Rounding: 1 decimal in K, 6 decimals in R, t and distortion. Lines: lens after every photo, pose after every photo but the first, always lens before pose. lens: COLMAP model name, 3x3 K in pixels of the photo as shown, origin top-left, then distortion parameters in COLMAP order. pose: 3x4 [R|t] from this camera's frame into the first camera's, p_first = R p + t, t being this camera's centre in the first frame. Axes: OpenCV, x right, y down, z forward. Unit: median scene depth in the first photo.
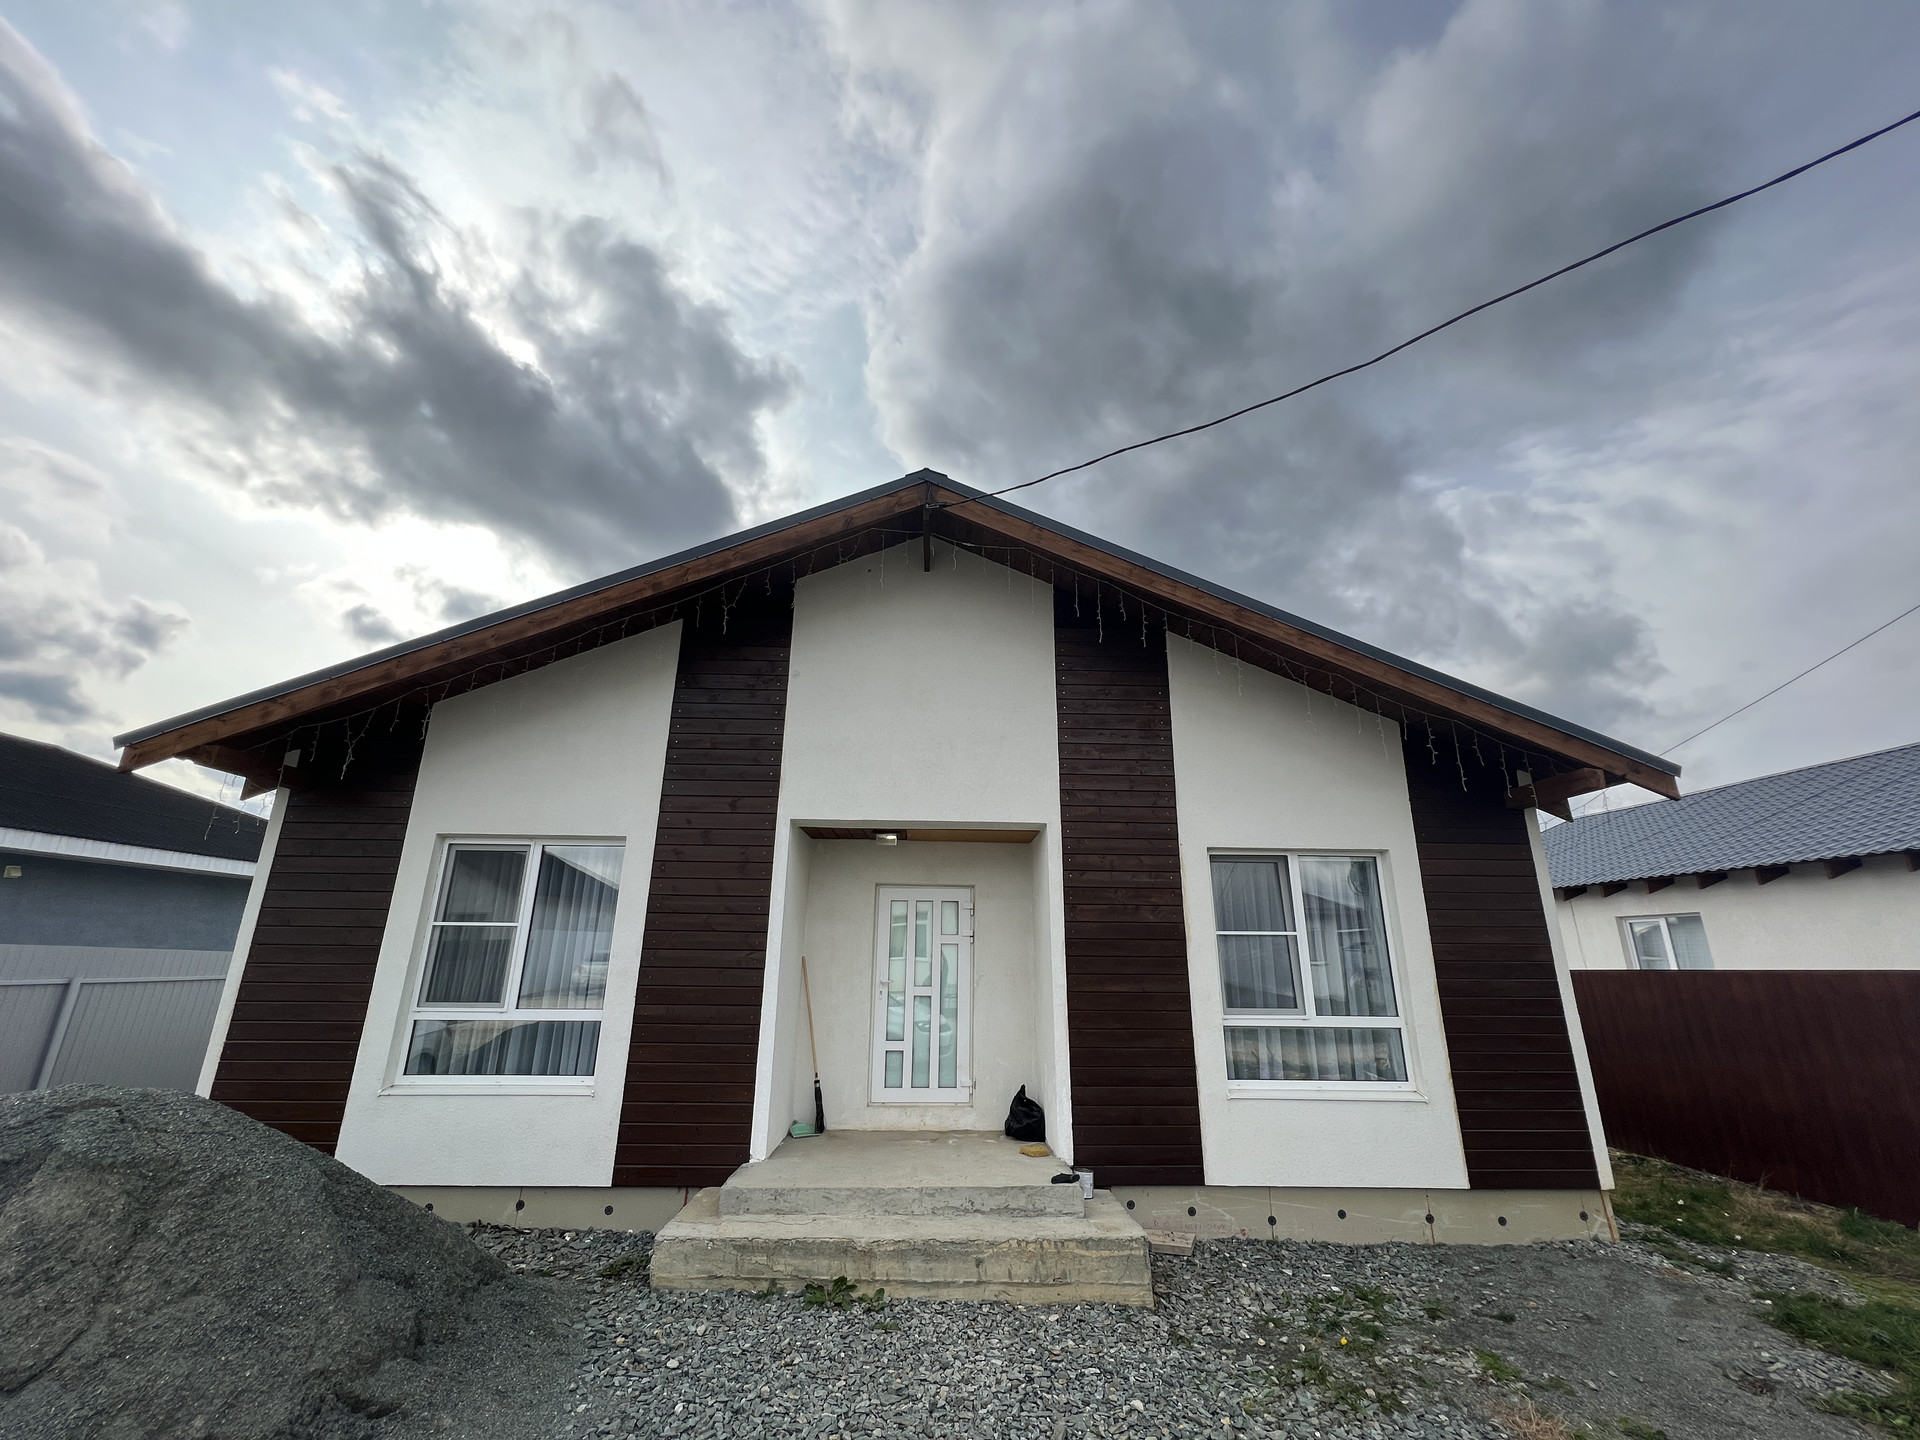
lens RADIAL K [[767.6, 0, 967.5], [0, 767.6, 721.1], [0, 0, 1]] dist [-0.002548, 0.000771]
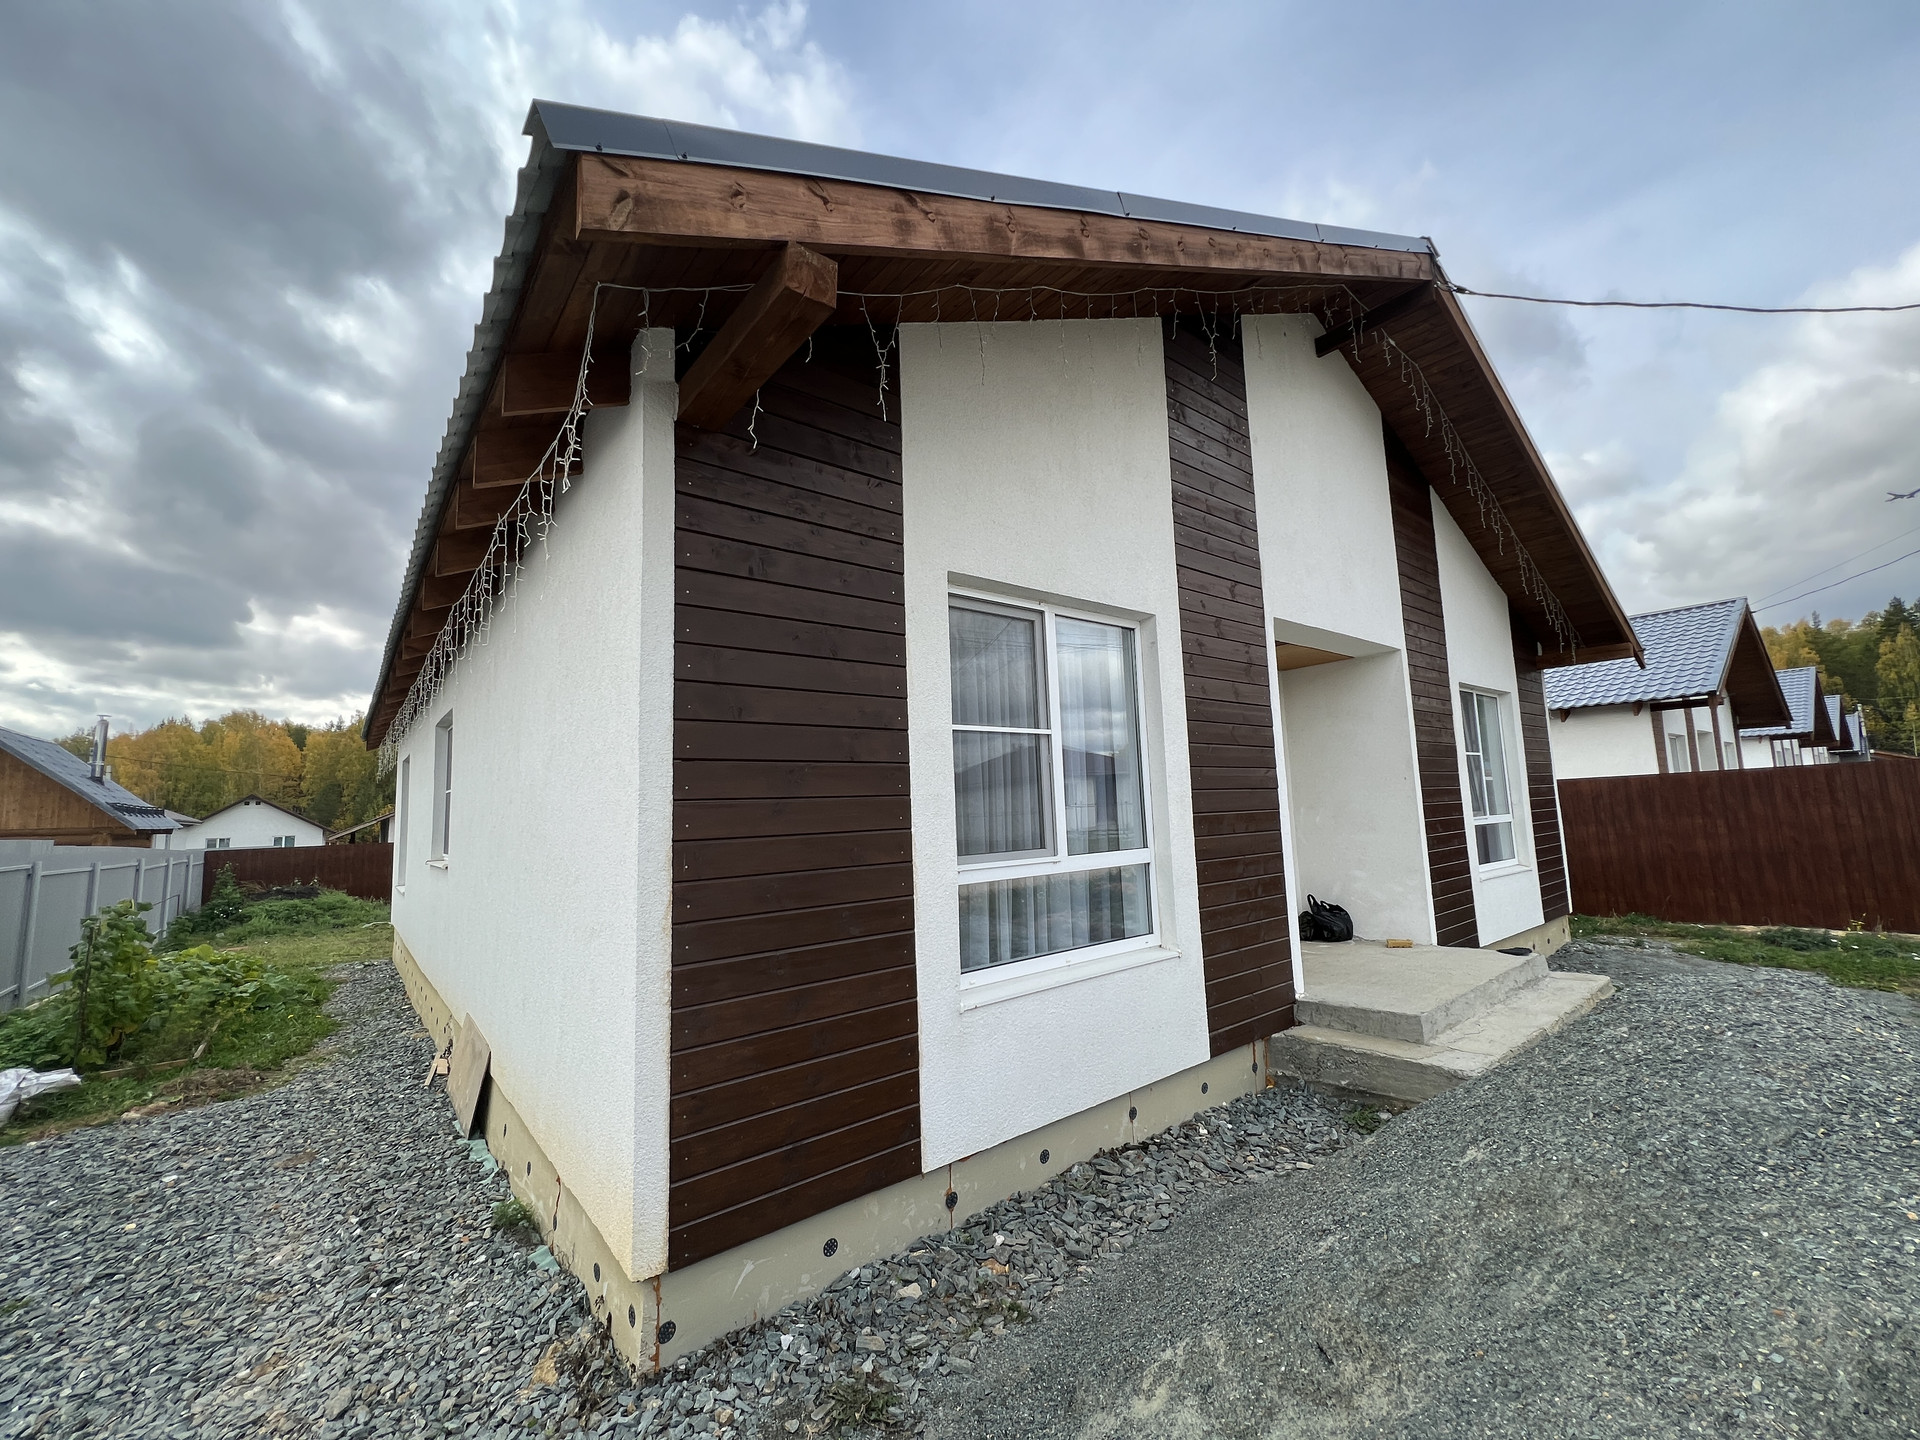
lens RADIAL K [[767.6, 0, 966.6], [0, 767.6, 727.4], [0, 0, 1]] dist [-0.002548, 0.000771]
pose [[0.795258, 0.024979, 0.605756, -1.206016], [-0.126234, 0.984075, 0.125145, 0.221448], [-0.592984, -0.175990, 0.785747, 0.627790]]
